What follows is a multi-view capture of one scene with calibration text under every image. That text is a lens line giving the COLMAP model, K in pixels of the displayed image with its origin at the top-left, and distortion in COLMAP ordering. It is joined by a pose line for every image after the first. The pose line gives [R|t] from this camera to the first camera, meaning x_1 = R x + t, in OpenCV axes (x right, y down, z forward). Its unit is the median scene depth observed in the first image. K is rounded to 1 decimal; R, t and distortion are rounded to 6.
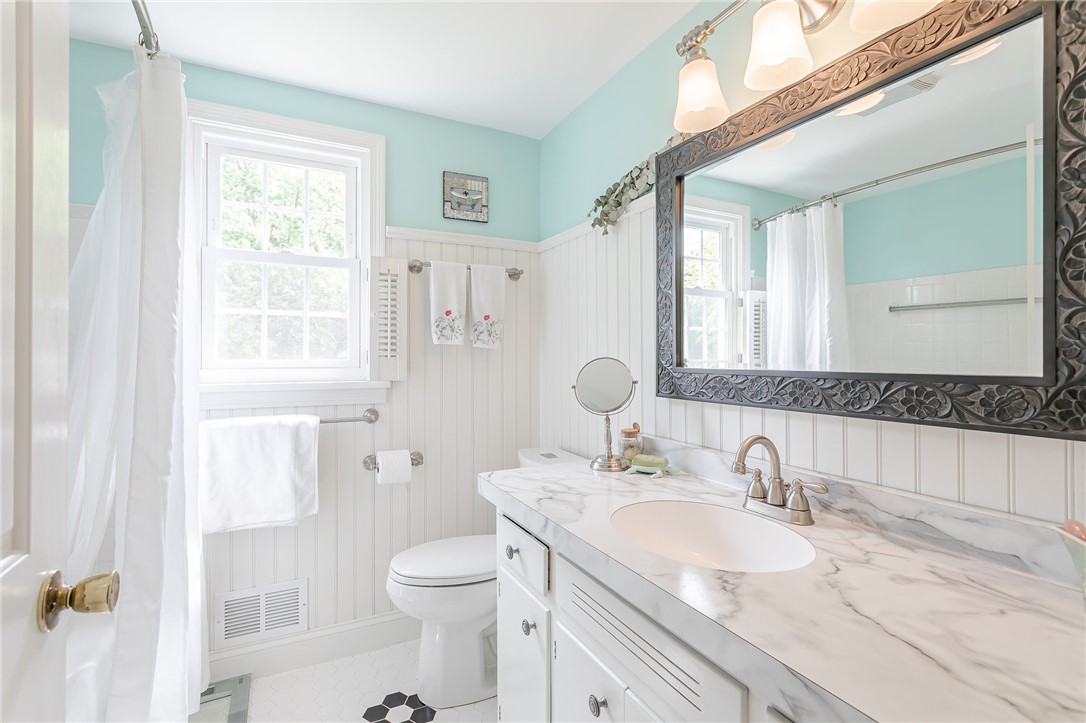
lens RADIAL K [[511.5, 0, 543.7], [0, 511.5, 357.6], [0, 0, 1]] dist [-0.000515, 0.000583]
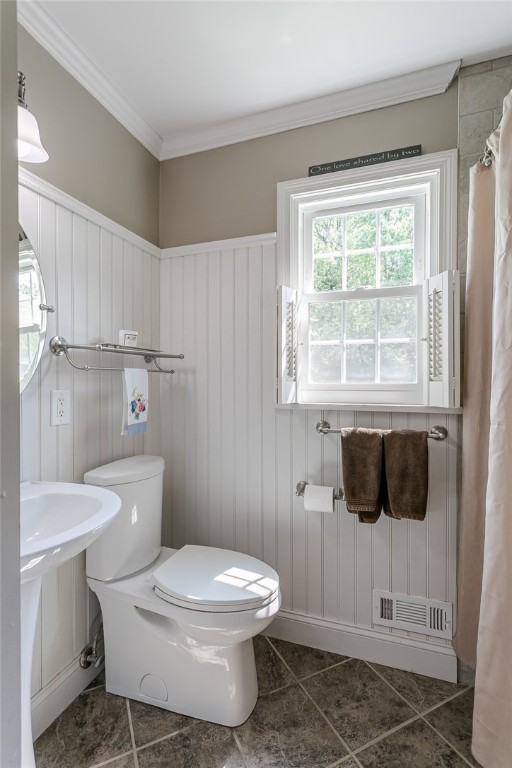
lens RADIAL K [[361.7, 0, 252.2], [0, 361.7, 385.1], [0, 0, 1]] dist [-0.000515, 0.000583]
pose [[0.695583, 0.007784, -0.718403, -0.089685], [0.002523, 0.999909, 0.013278, -0.002913], [0.718441, -0.011048, 0.695500, 0.260875]]
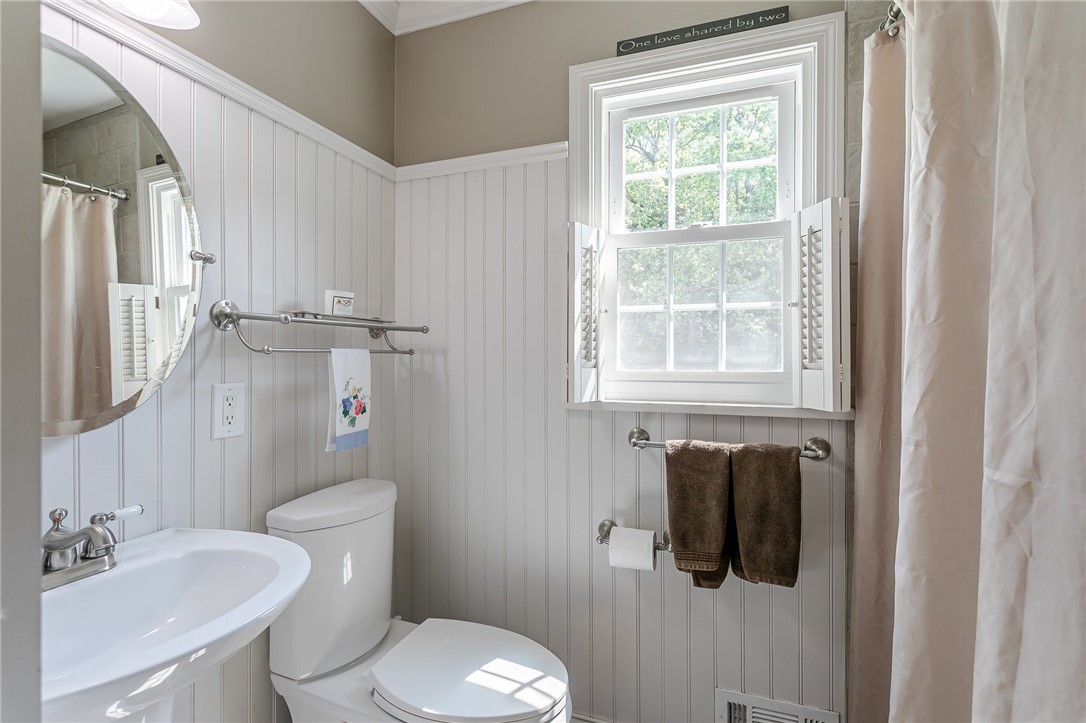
lens RADIAL K [[511.5, 0, 543.9], [0, 511.5, 358.3], [0, 0, 1]] dist [-0.000515, 0.000583]
pose [[0.689189, 0.002401, -0.724578, -0.113127], [0.001384, 0.999988, 0.004629, -0.017039], [0.724580, -0.004193, 0.689178, 0.318538]]
